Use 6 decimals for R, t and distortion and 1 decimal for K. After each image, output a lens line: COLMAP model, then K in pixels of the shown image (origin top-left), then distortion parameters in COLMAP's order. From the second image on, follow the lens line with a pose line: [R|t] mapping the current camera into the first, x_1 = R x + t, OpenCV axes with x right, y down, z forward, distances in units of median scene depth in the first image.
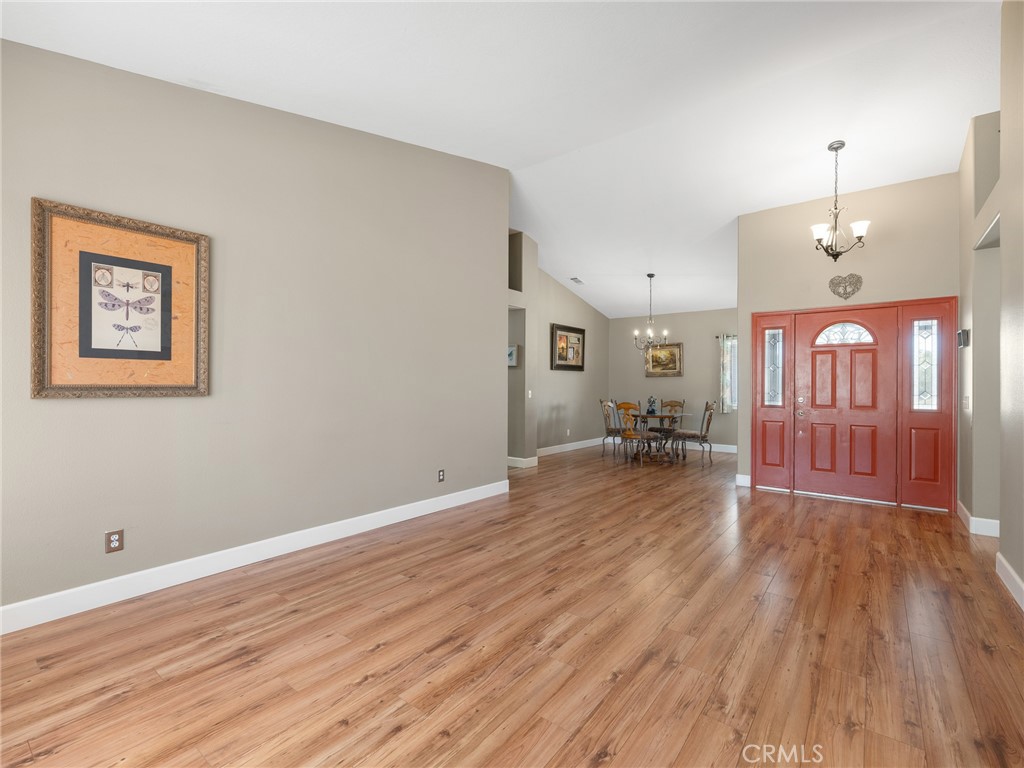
lens RADIAL K [[466.5, 0, 513.0], [0, 466.5, 391.9], [0, 0, 1]] dist [-0.001480, -0.000031]
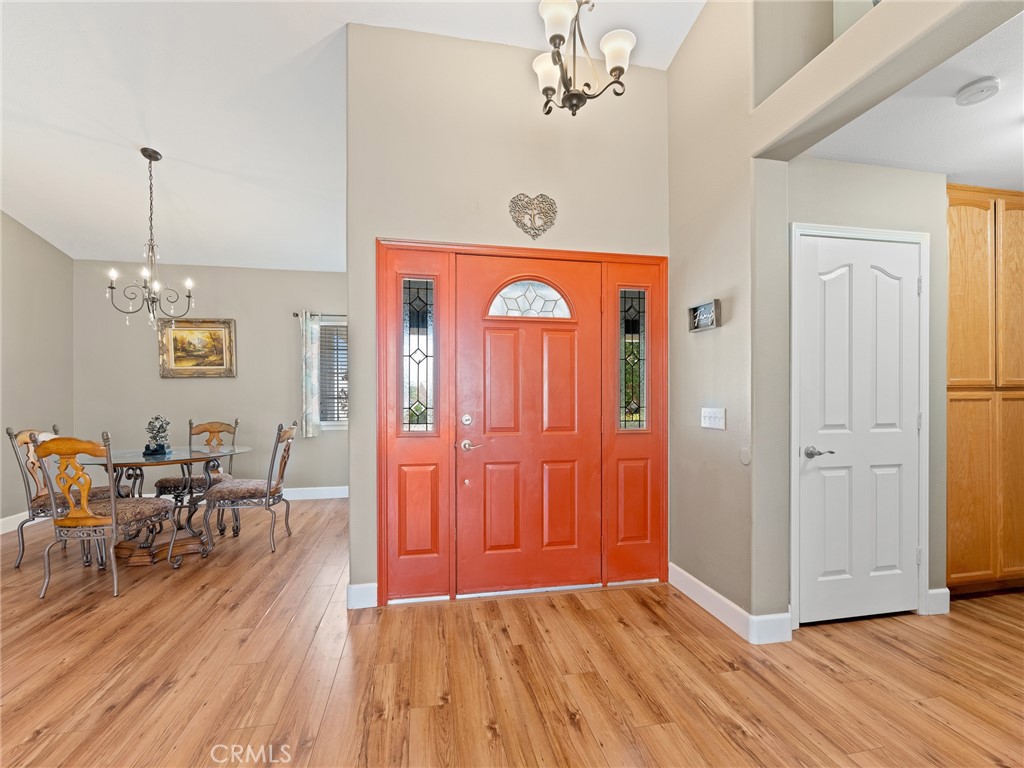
lens RADIAL K [[466.5, 0, 513.0], [0, 466.5, 391.9], [0, 0, 1]] dist [-0.001480, -0.000031]
pose [[0.653058, -0.002760, 0.757303, 0.167001], [0.015885, 0.999823, -0.010055, -0.005087], [-0.757142, 0.018596, 0.652986, 0.403082]]
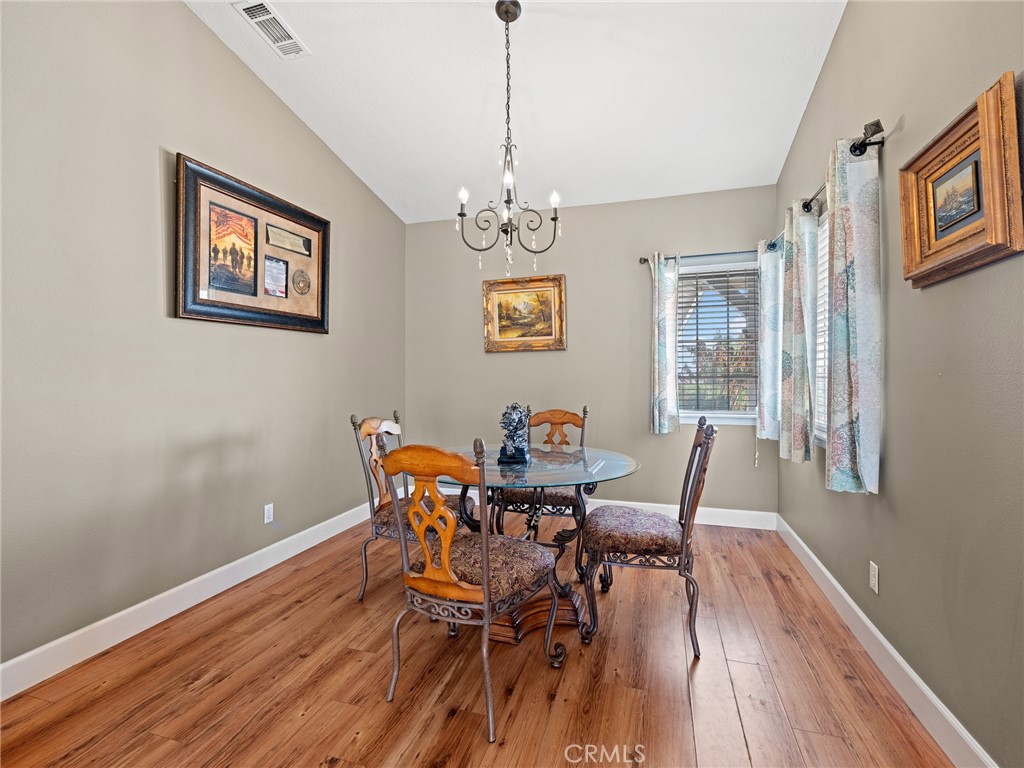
lens RADIAL K [[462.2, 0, 512.5], [0, 462.2, 364.4], [0, 0, 1]] dist [-0.001562, -0.000193]
pose [[0.935773, 0.000432, 0.352602, 0.177841], [0.011225, 0.999456, -0.031013, -0.007969], [-0.352424, 0.032979, 0.935259, 0.671806]]
